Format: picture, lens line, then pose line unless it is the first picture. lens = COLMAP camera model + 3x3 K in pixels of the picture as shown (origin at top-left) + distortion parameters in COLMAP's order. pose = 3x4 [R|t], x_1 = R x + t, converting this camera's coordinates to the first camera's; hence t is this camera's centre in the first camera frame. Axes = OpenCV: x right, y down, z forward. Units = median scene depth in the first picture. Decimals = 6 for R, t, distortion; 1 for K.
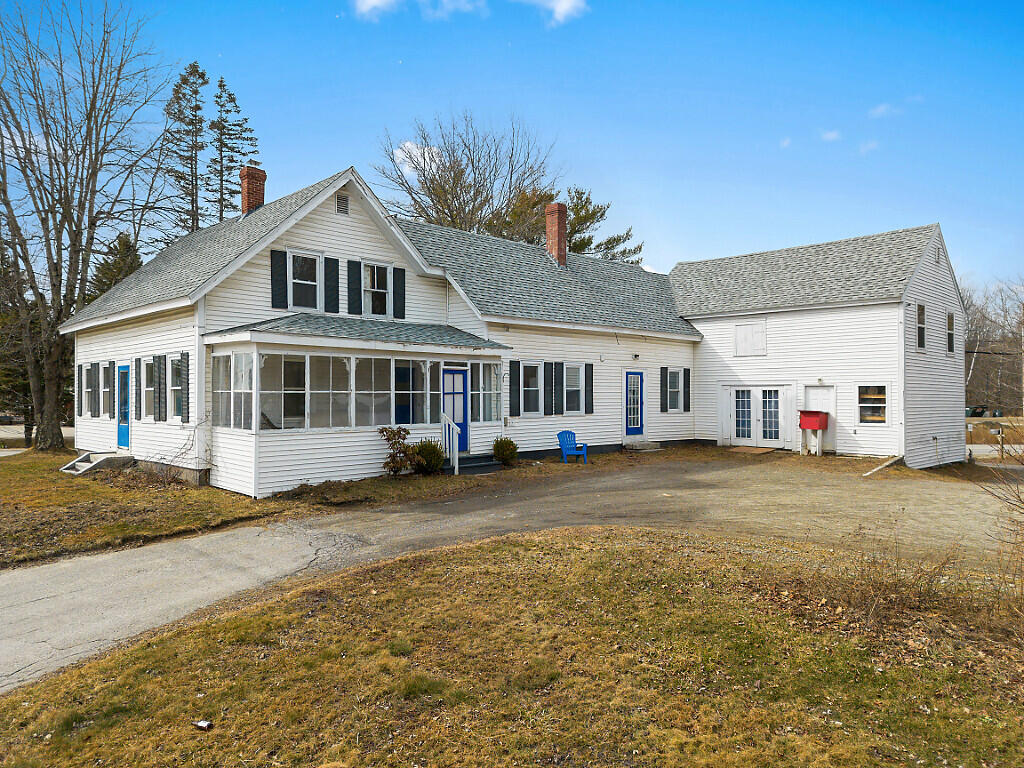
lens RADIAL K [[736.7, 0, 518.9], [0, 736.7, 384.1], [0, 0, 1]] dist [0.107930, -0.121407]
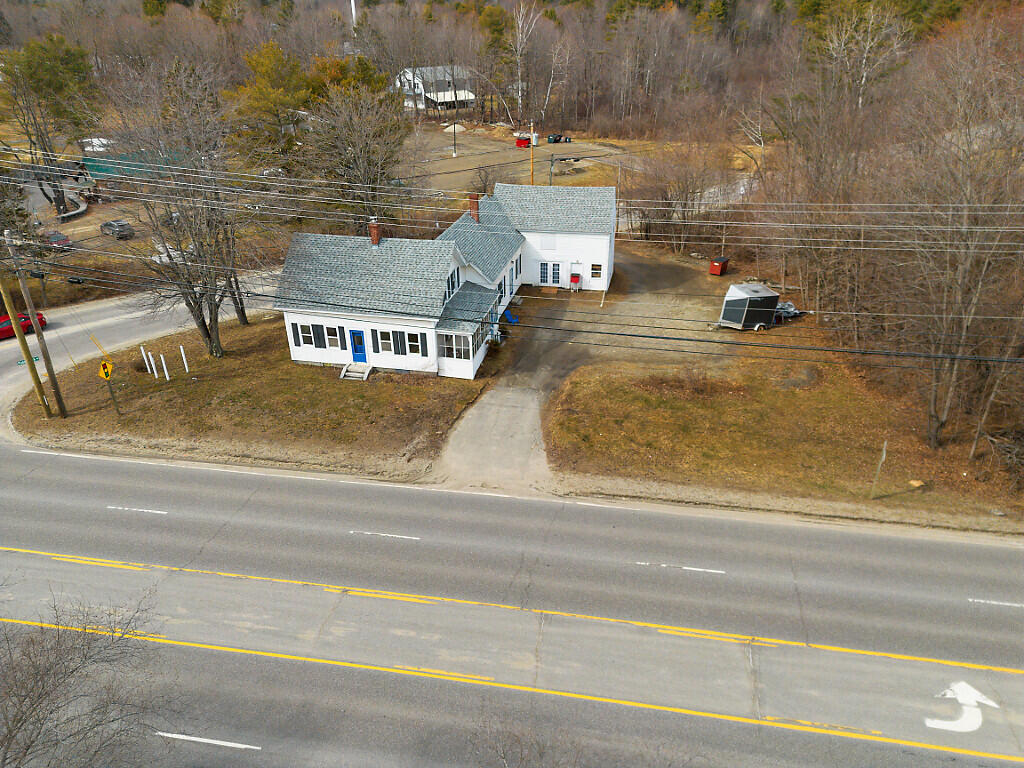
lens RADIAL K [[736.7, 0, 518.9], [0, 736.7, 384.1], [0, 0, 1]] dist [0.107930, -0.121407]
pose [[0.834775, -0.255508, 0.487716, -1.157081], [-0.000731, 0.885289, 0.465041, -0.858135], [-0.550591, -0.388561, 0.738830, -0.942162]]
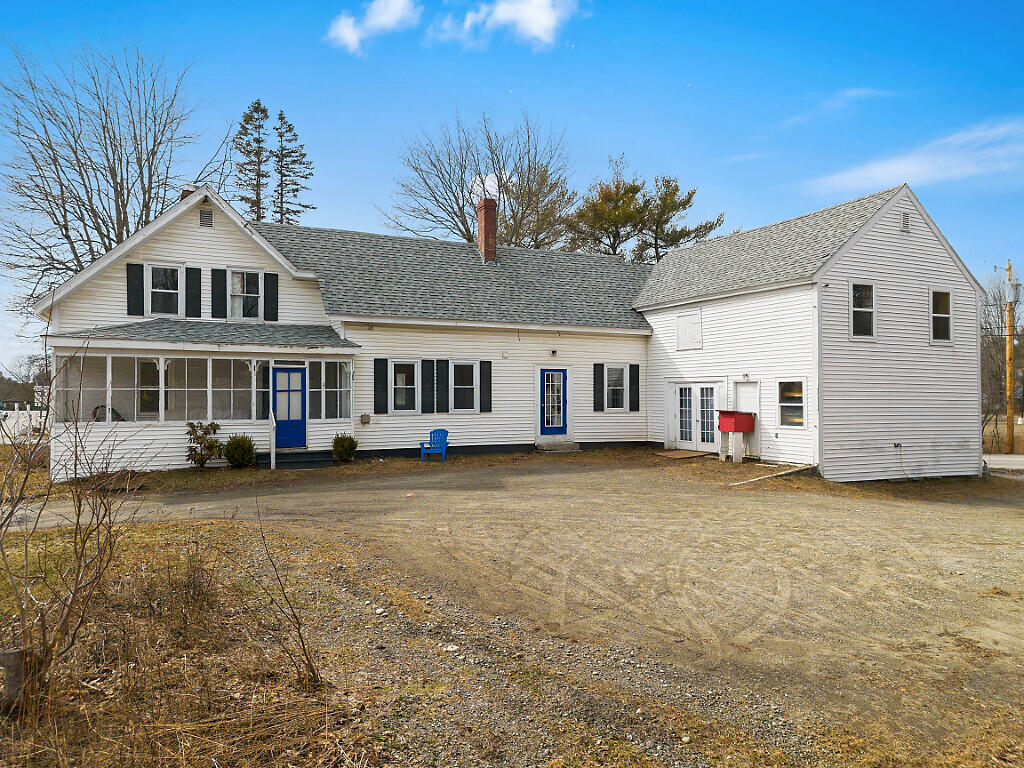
lens RADIAL K [[736.7, 0, 518.9], [0, 736.7, 384.1], [0, 0, 1]] dist [0.107930, -0.121407]
pose [[0.944037, -0.004414, -0.329809, 0.481919], [0.004059, 0.999990, -0.001764, 0.005171], [0.329813, 0.000327, 0.944046, 0.097719]]
